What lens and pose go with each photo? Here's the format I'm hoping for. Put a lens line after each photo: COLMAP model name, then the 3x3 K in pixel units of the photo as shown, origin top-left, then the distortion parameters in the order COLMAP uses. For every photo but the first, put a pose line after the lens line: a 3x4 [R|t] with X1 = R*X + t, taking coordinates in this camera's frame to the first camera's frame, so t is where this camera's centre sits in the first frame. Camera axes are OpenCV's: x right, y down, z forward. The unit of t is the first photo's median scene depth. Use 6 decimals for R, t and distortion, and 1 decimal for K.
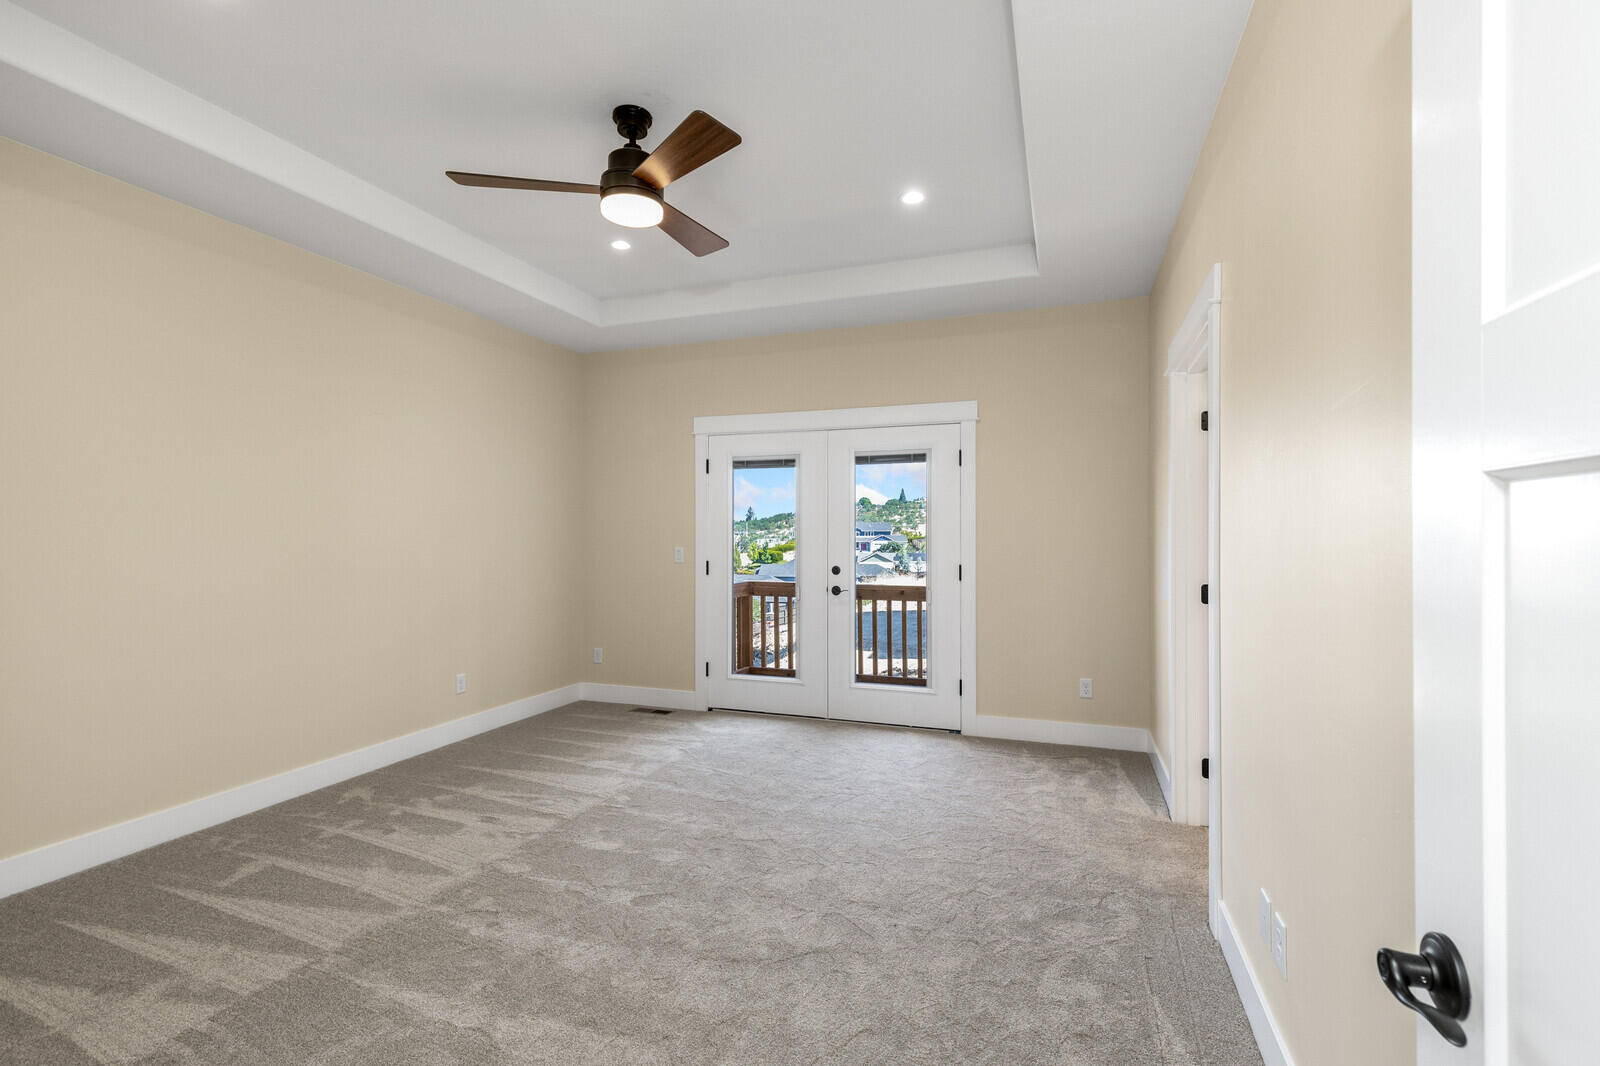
lens RADIAL K [[734.2, 0, 801.1], [0, 734.2, 538.4], [0, 0, 1]] dist [-0.000183, -0.000026]
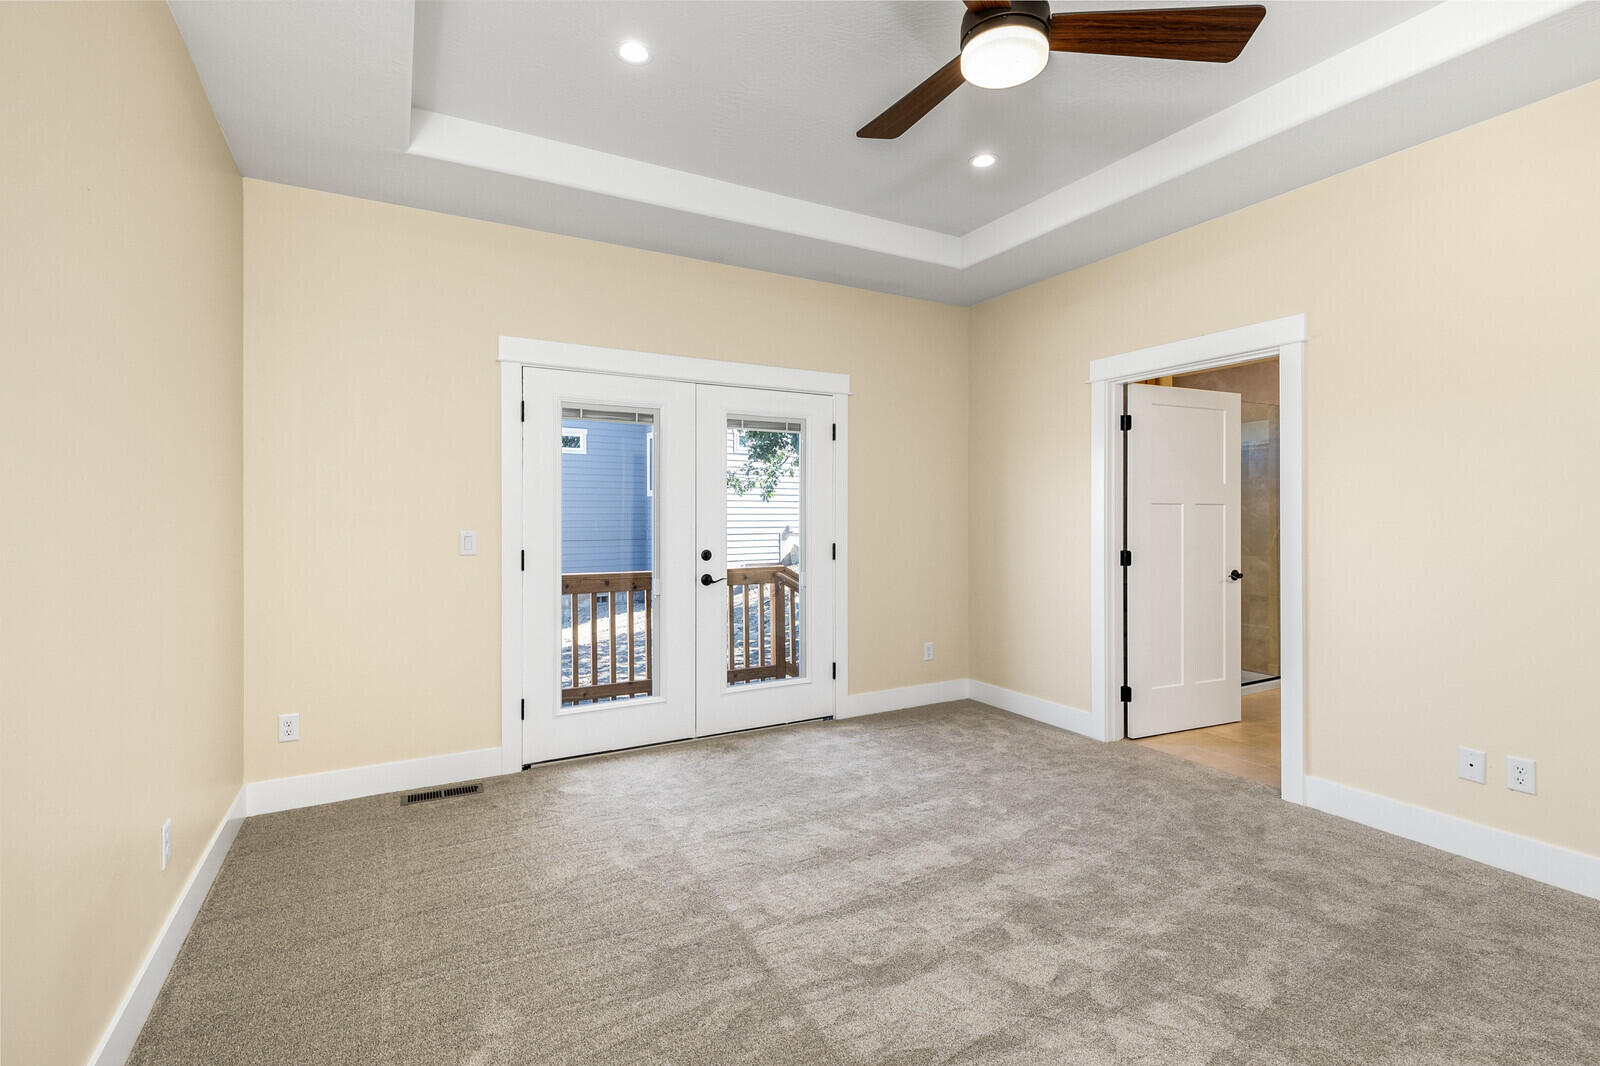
lens RADIAL K [[734.2, 0, 805.1], [0, 734.2, 527.5], [0, 0, 1]] dist [-0.000183, -0.000026]
pose [[0.648873, -0.014440, 0.760760, -0.536116], [0.005080, 0.999880, 0.014646, 0.000984], [-0.760880, -0.005639, 0.648868, 0.407232]]
